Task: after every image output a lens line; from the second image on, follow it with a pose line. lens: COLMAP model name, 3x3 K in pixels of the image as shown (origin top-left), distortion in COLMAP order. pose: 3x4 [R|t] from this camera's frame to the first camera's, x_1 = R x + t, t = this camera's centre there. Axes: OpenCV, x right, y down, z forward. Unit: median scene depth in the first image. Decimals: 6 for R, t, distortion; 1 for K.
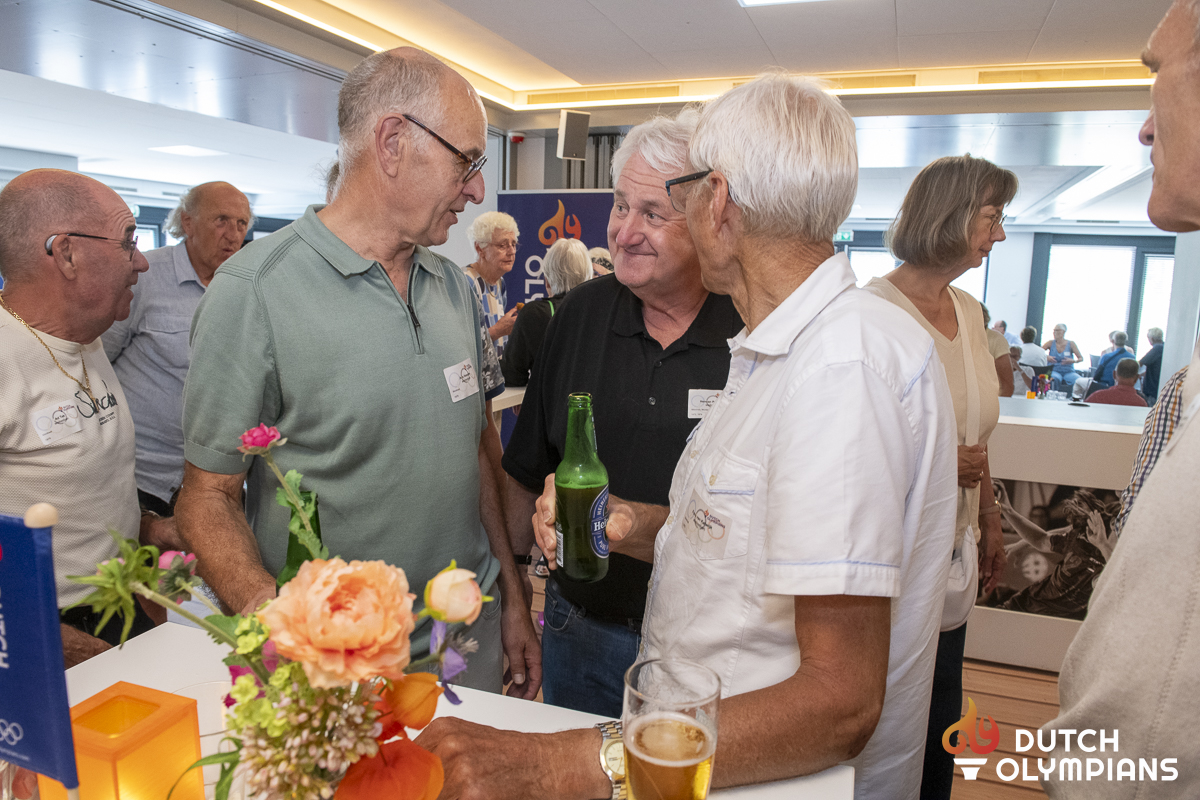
lens RADIAL K [[807.7, 0, 600.6], [0, 807.7, 386.3], [0, 0, 1]] dist [-0.059233, -0.003195]
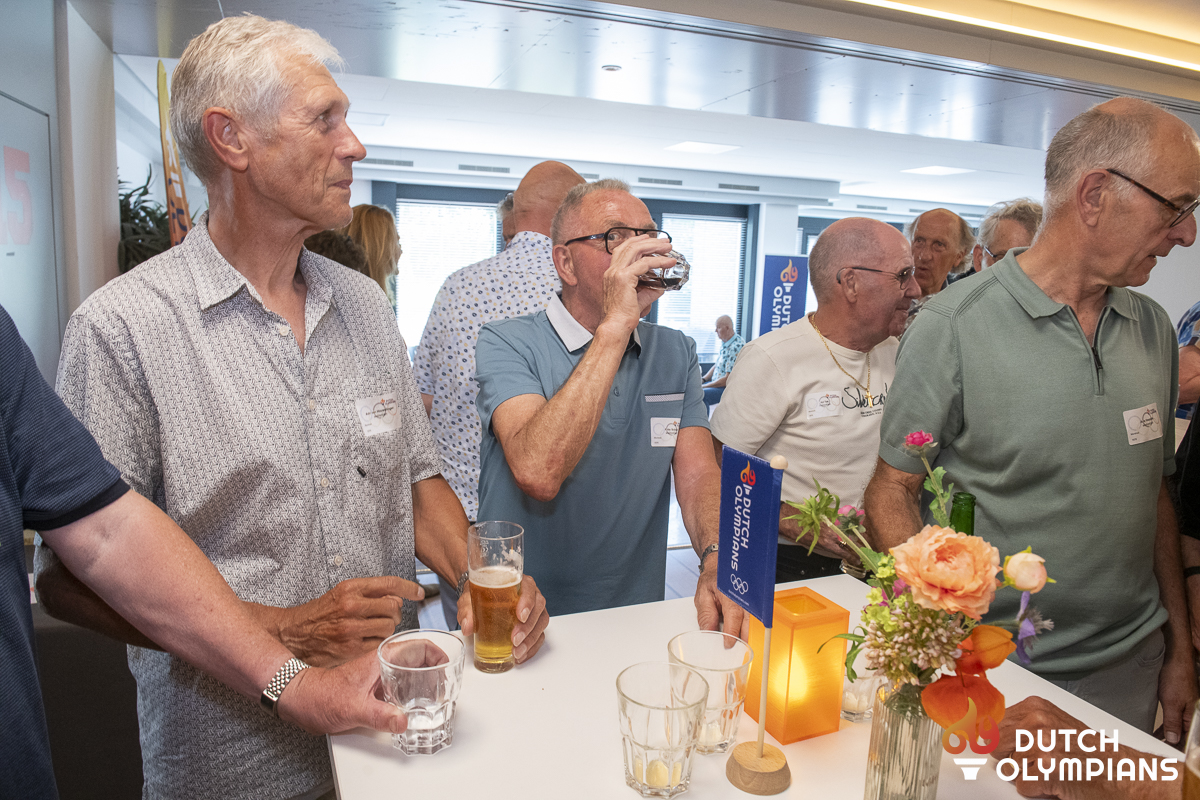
lens RADIAL K [[807.7, 0, 600.6], [0, 807.7, 386.3], [0, 0, 1]] dist [-0.059233, -0.003195]
pose [[0.656151, 0.104197, -0.747402, 0.307762], [-0.123591, 0.991886, 0.029780, -0.002664], [0.744440, 0.072832, 0.663705, -0.443392]]
